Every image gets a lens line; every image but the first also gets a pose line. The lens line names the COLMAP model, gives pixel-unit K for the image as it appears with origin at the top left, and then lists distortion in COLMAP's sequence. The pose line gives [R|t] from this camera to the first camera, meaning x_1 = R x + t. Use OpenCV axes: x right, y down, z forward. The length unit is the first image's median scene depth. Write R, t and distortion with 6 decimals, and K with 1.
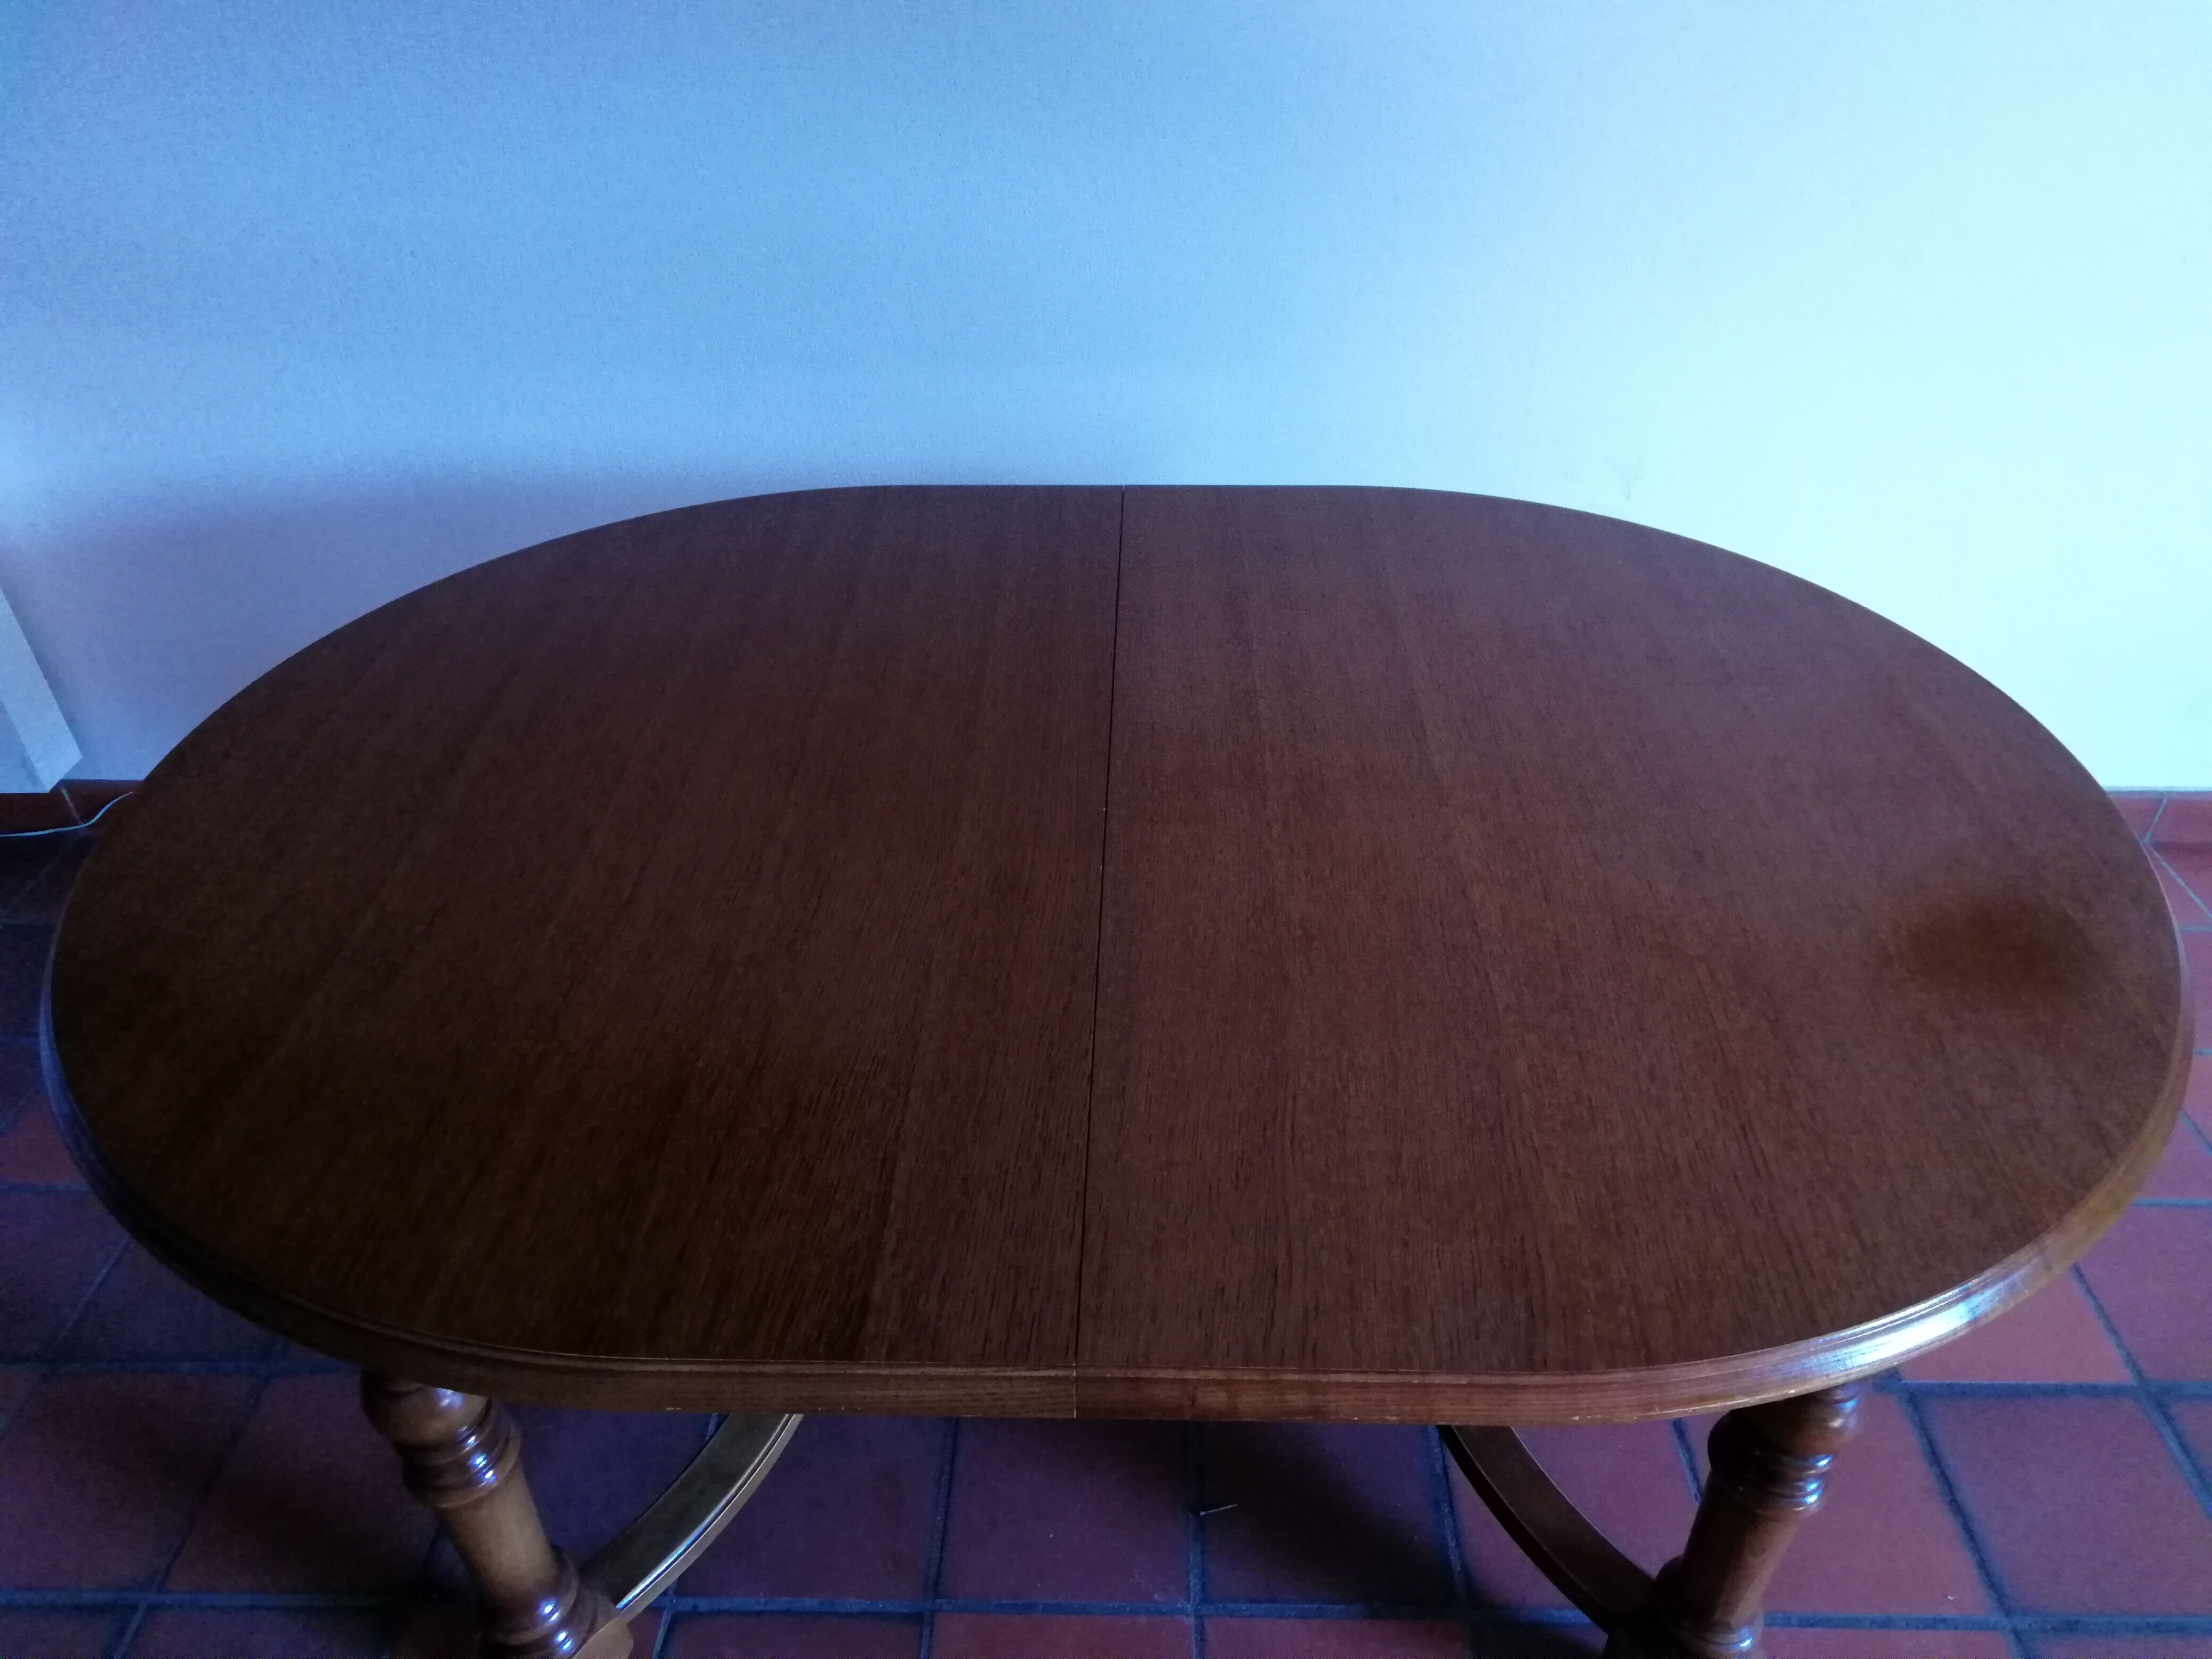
lens RADIAL K [[1545.8, 0, 1111.8], [0, 1545.8, 830.0], [0, 0, 1]] dist [0.000869, 0.006643]
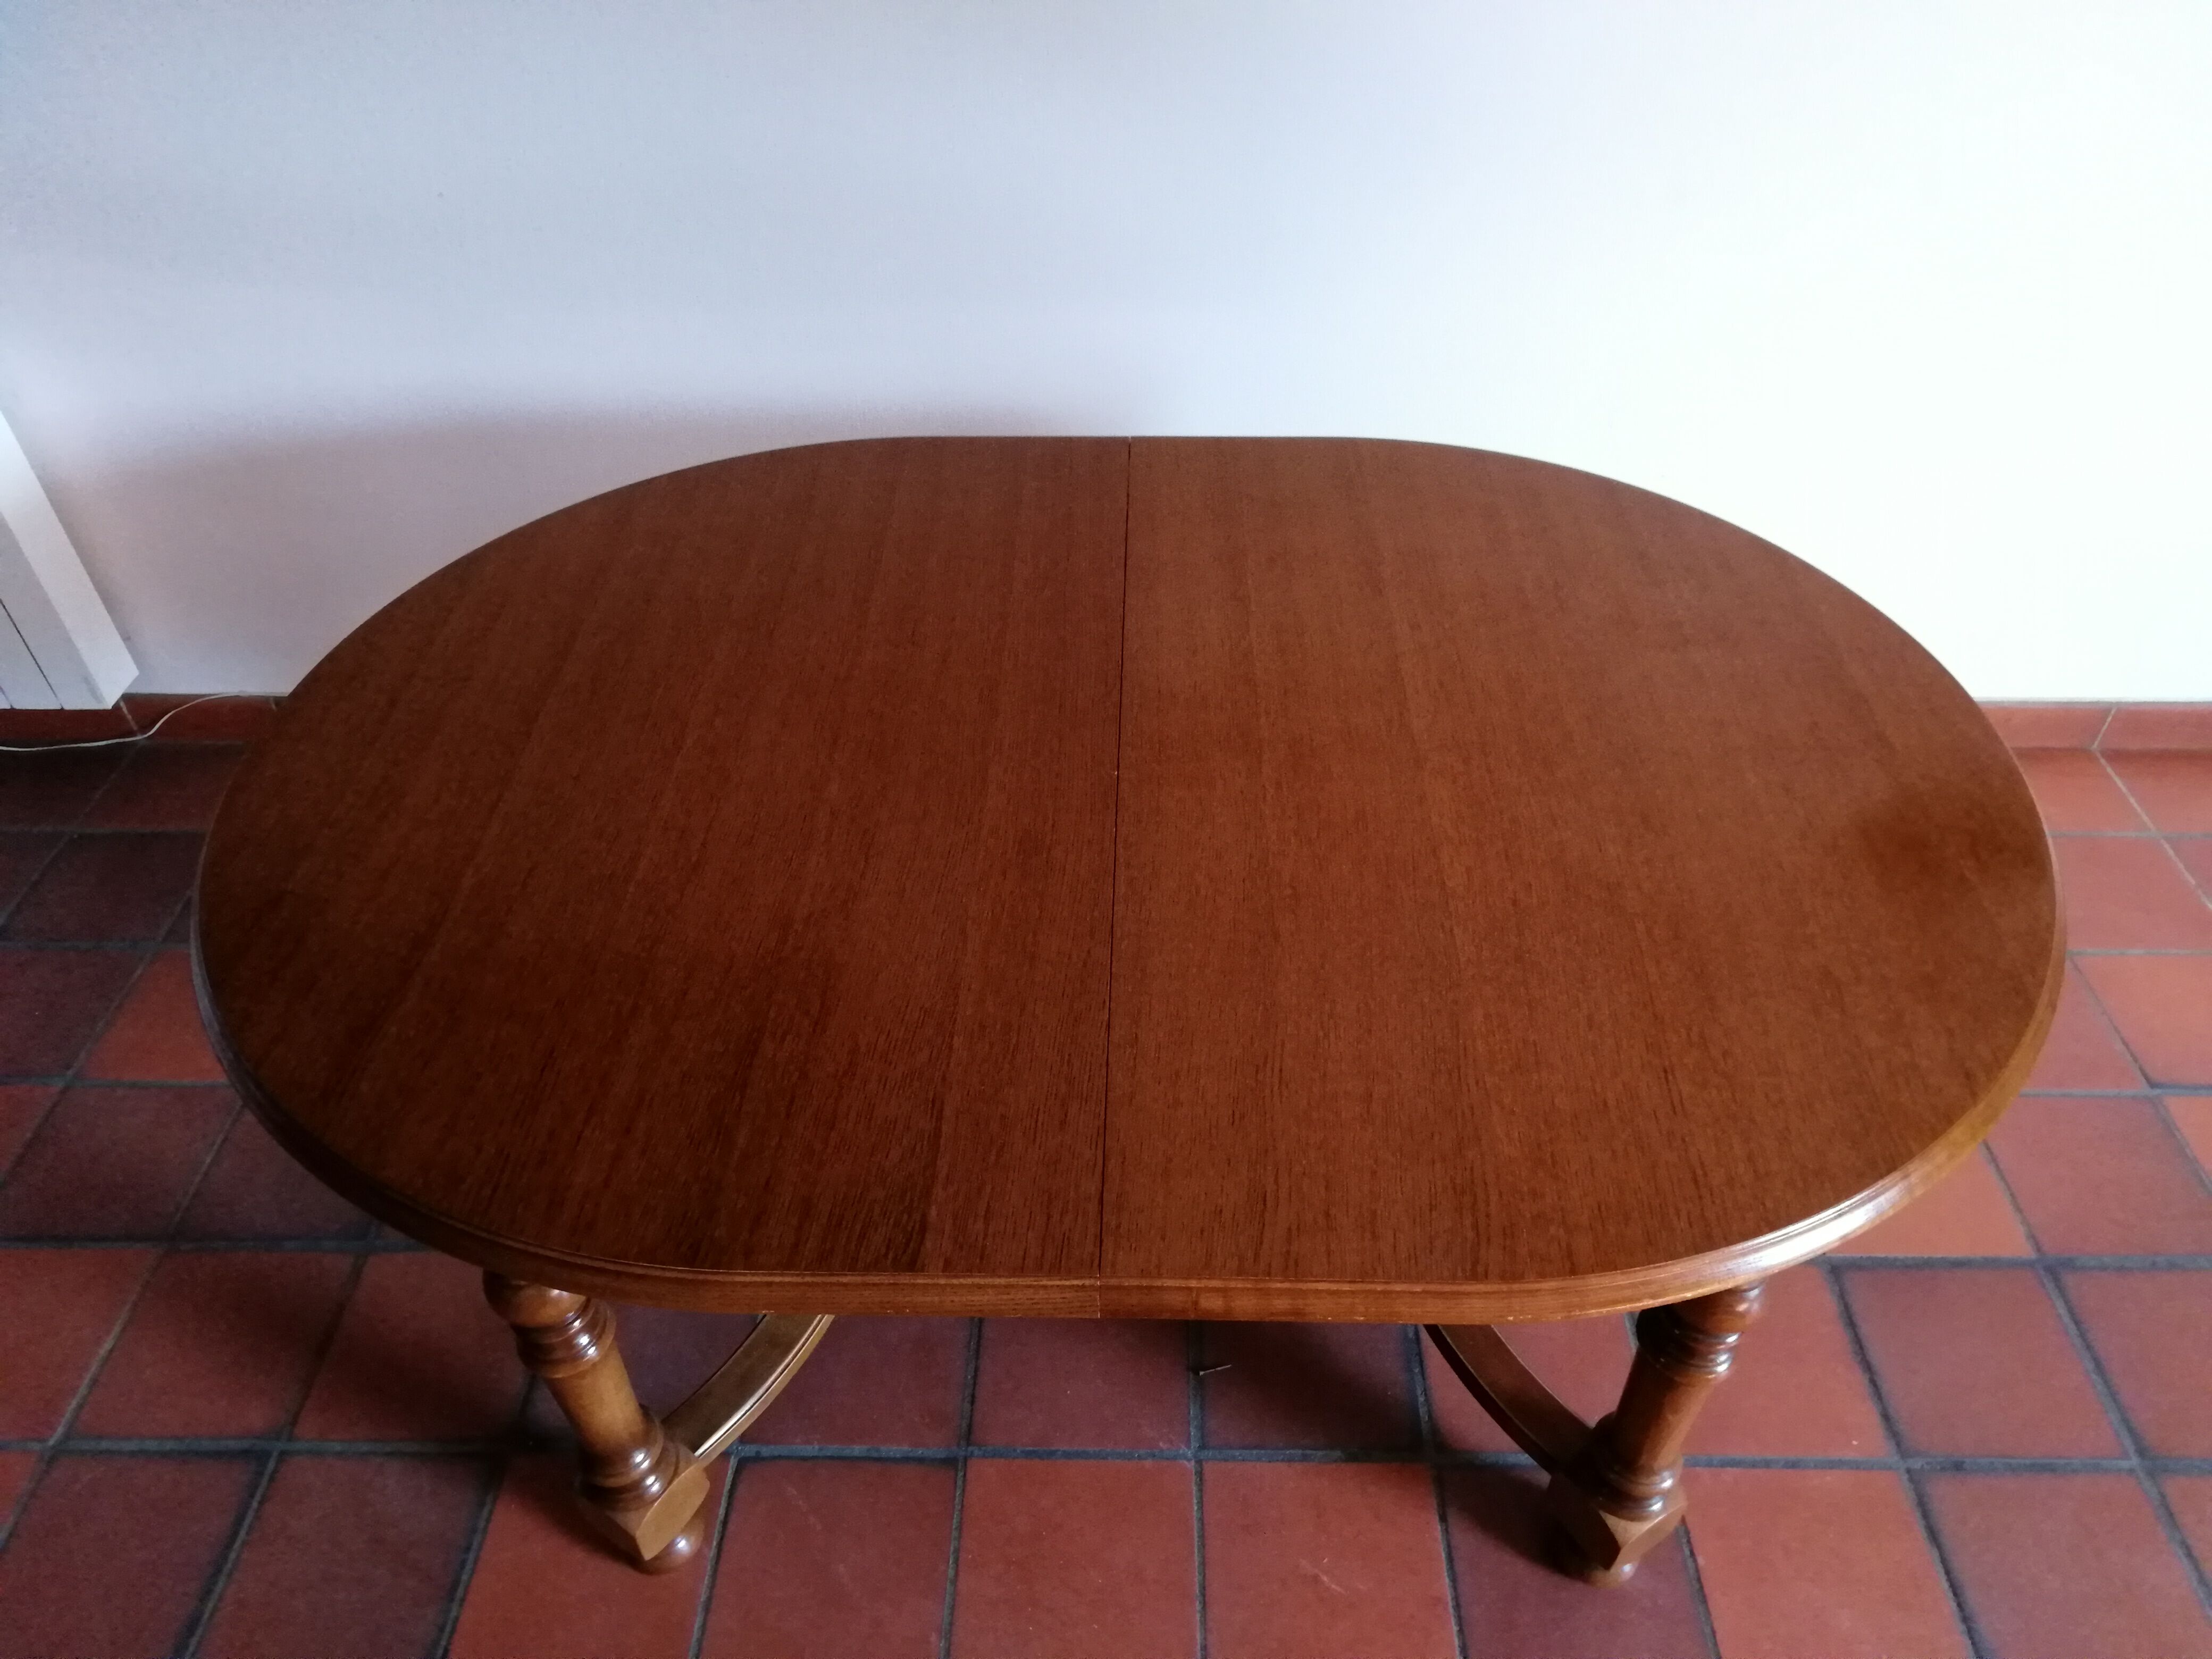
lens RADIAL K [[1549.7, 0, 1111.1], [0, 1549.7, 827.1], [0, 0, 1]] dist [0.000707, 0.004510]
pose [[0.999997, -0.002332, 0.000381, -0.009828], [0.002286, 0.995620, 0.093467, -0.084206], [-0.000597, -0.093466, 0.995622, -0.126858]]
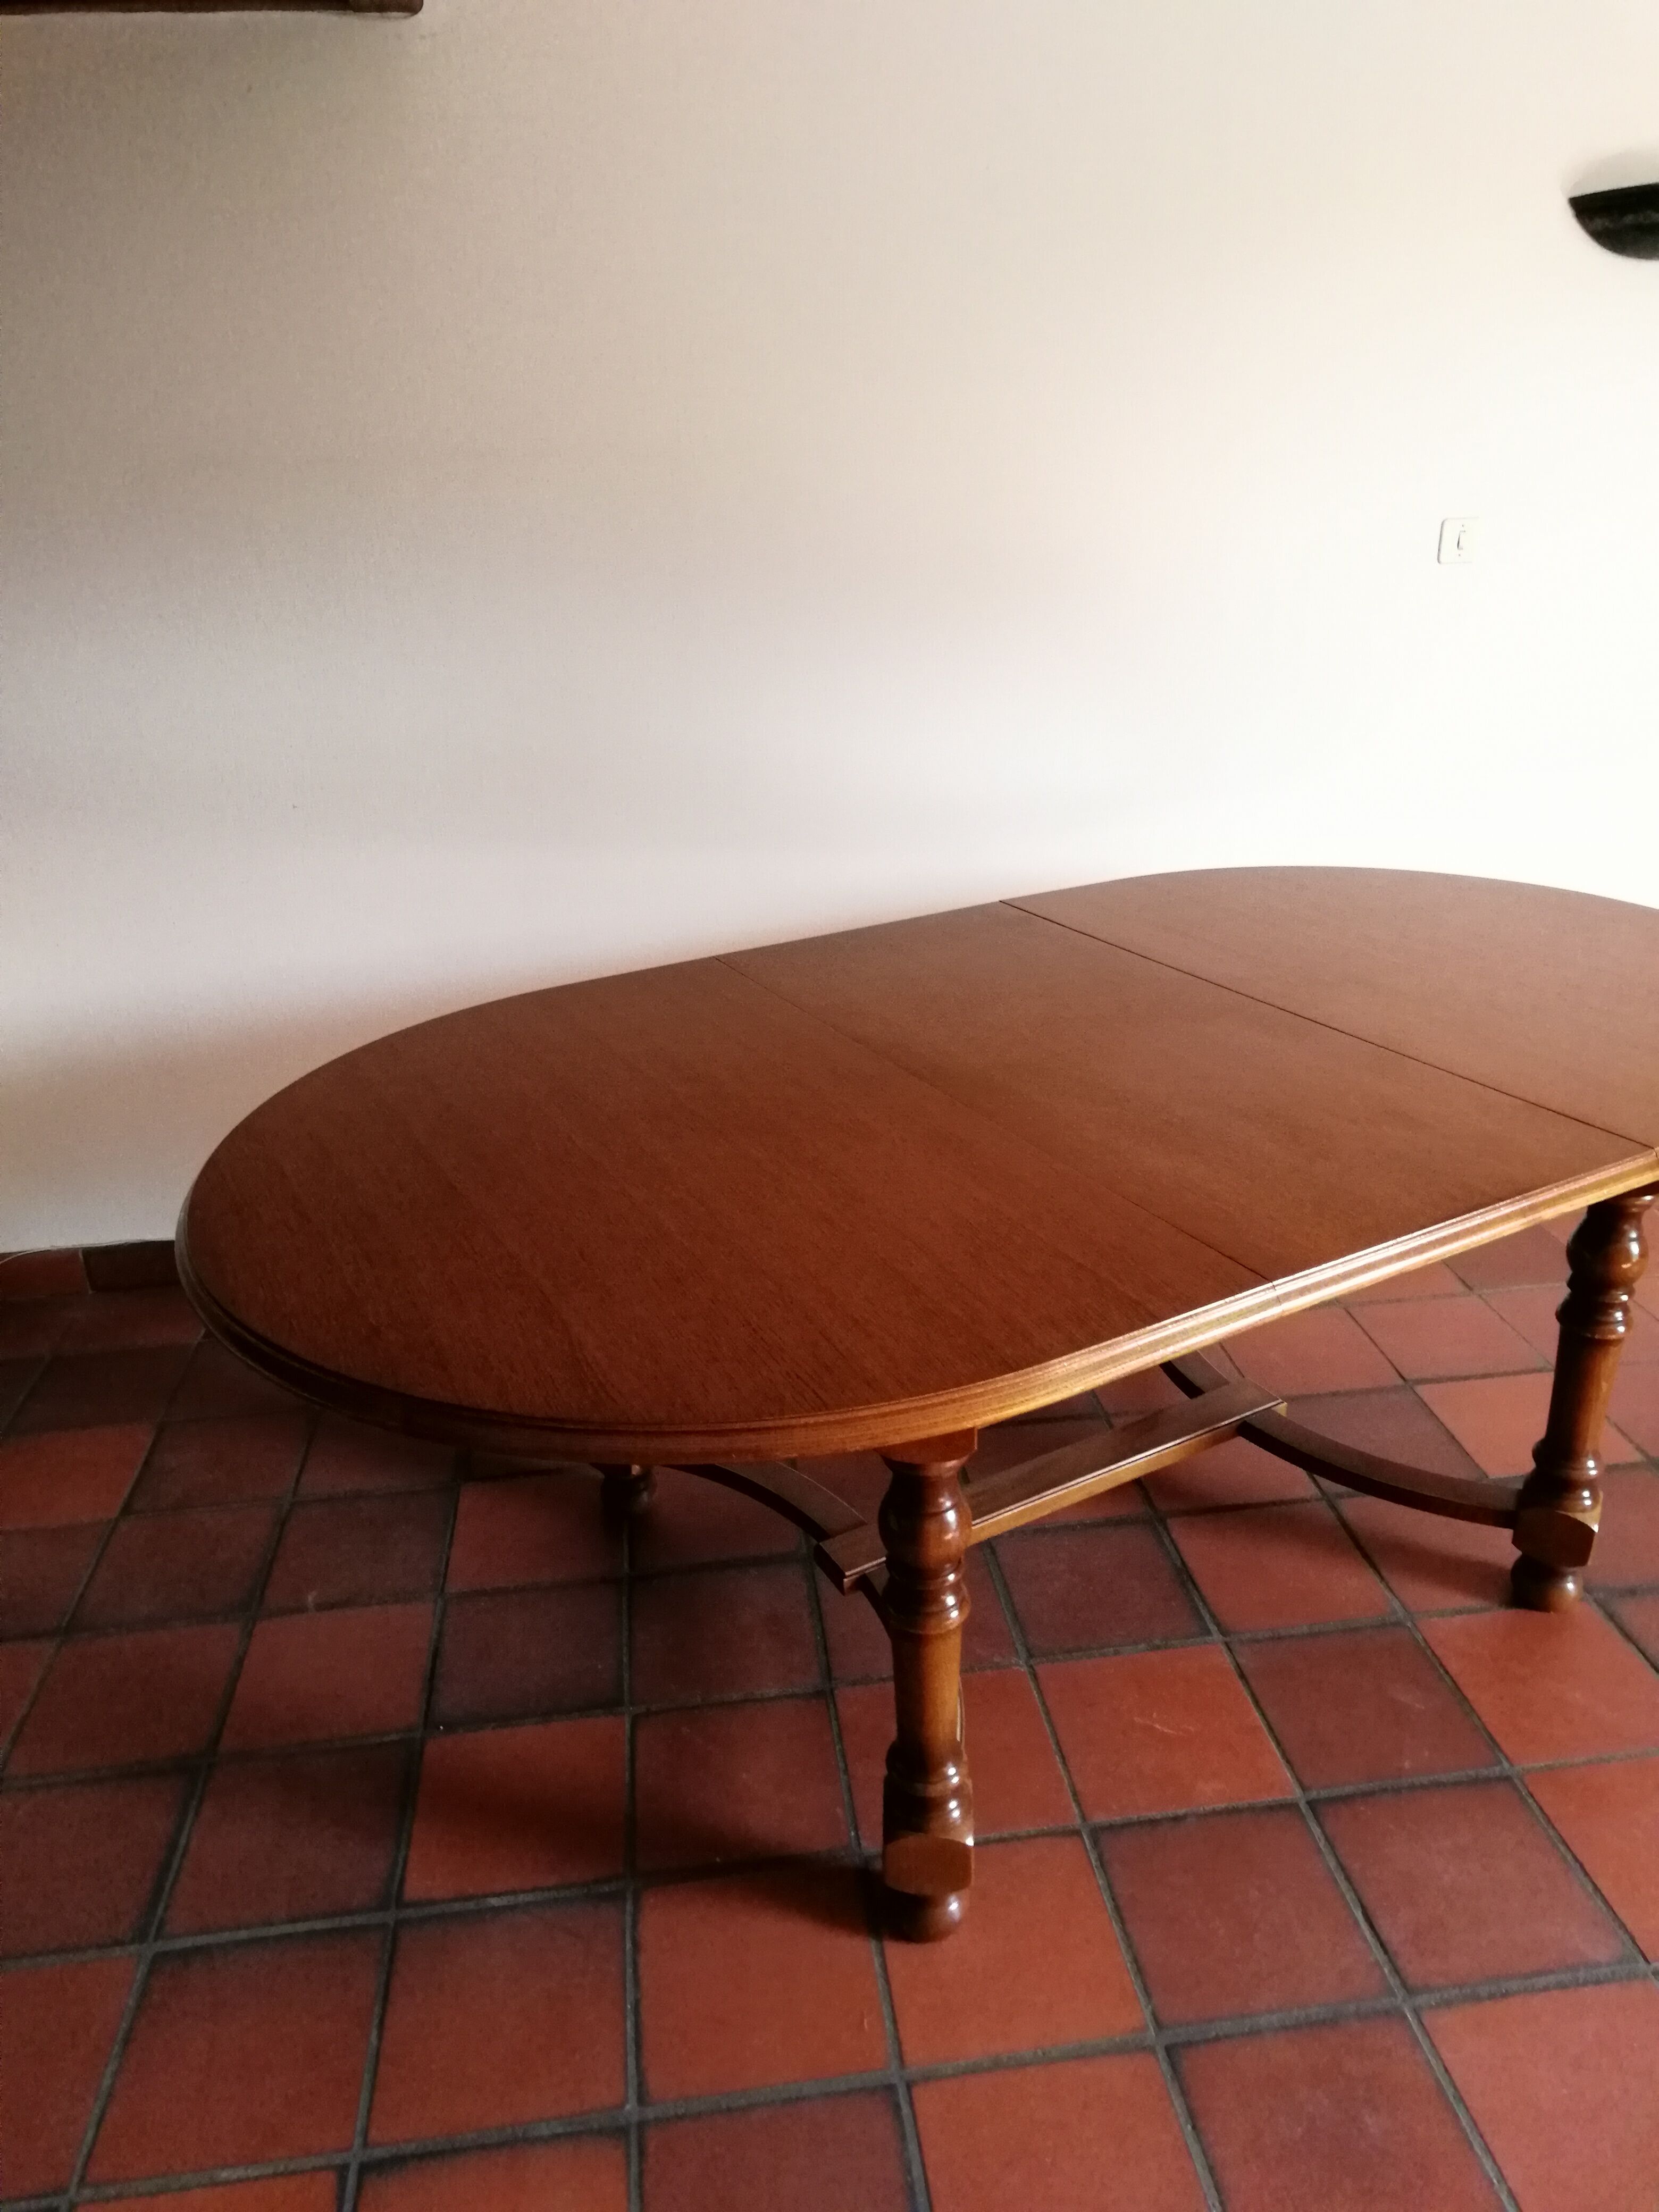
lens RADIAL K [[1529.9, 0, 822.5], [0, 1529.9, 1109.4], [0, 0, 1]] dist [0.003041, 0.001076]
pose [[0.989288, -0.076237, 0.124488, -0.317924], [0.103272, 0.968230, -0.227740, 0.416688], [-0.103171, 0.238157, 0.965731, -0.478212]]
